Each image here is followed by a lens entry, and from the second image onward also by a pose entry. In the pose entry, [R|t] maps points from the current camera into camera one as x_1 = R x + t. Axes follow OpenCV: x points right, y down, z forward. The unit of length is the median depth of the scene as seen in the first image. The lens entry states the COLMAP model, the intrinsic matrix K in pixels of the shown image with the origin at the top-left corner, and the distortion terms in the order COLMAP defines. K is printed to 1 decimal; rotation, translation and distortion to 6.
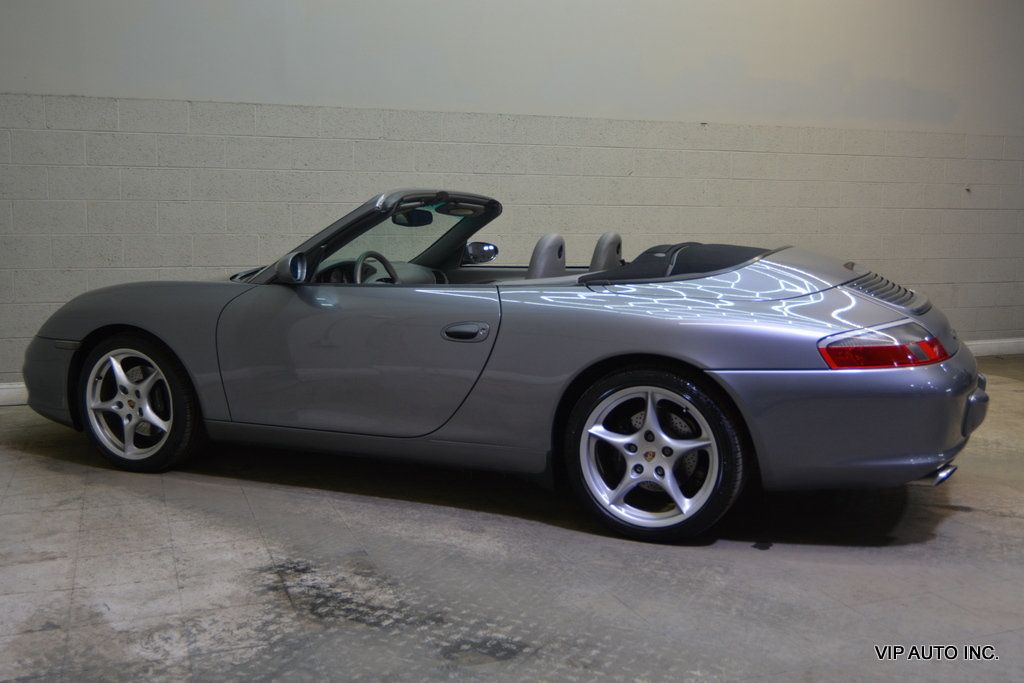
lens RADIAL K [[1036.5, 0, 511.2], [0, 1036.5, 340.5], [0, 0, 1]] dist [-0.007959, 0.003072]
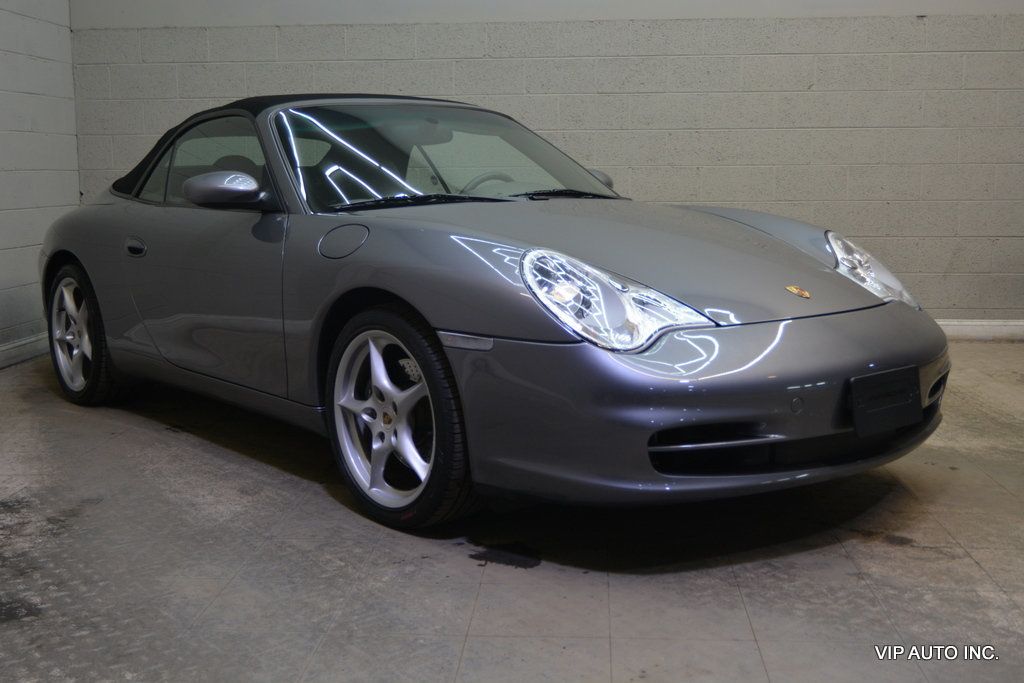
lens RADIAL K [[1151.5, 0, 513.9], [0, 1151.5, 338.3], [0, 0, 1]] dist [-0.005817, -0.004753]
pose [[0.907661, 0.047917, -0.416960, 0.597149], [-0.037697, 0.998754, 0.032715, 0.017474], [0.418008, -0.013976, 0.908336, 0.245212]]
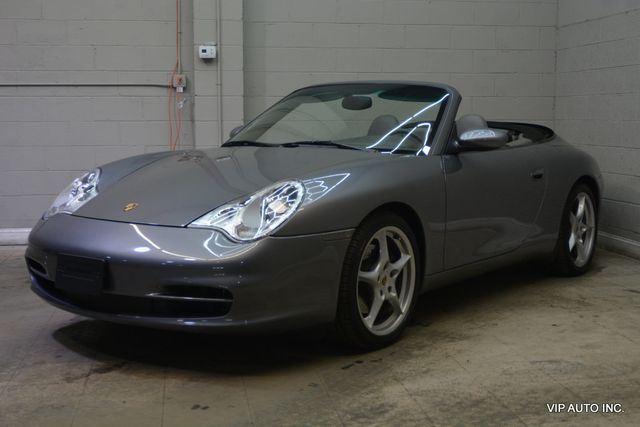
lens RADIAL K [[888.6, 0, 320.8], [0, 888.6, 214.8], [0, 0, 1]] dist [0.008268, -0.011122]
pose [[-0.209030, 0.104471, -0.972313, 1.459189], [-0.117235, 0.984429, 0.130976, -0.161783], [0.970857, 0.141367, -0.193527, 1.589040]]
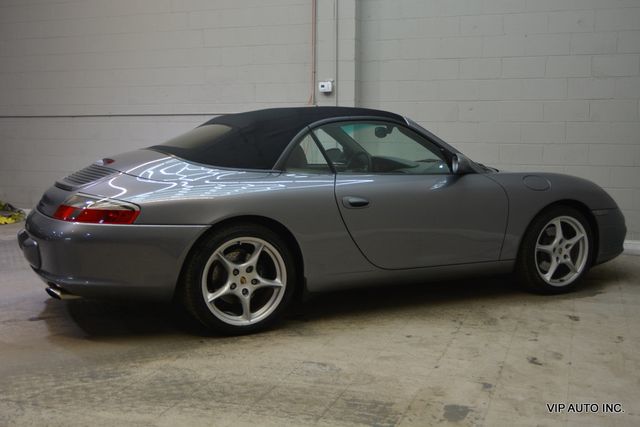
lens RADIAL K [[736.5, 0, 319.7], [0, 736.5, 213.2], [0, 0, 1]] dist [-0.001636, -0.009618]
pose [[-0.658453, 0.079946, -0.748364, 1.114446], [-0.096409, 0.977191, 0.189217, -0.275612], [0.746421, 0.196739, -0.635727, 2.288463]]
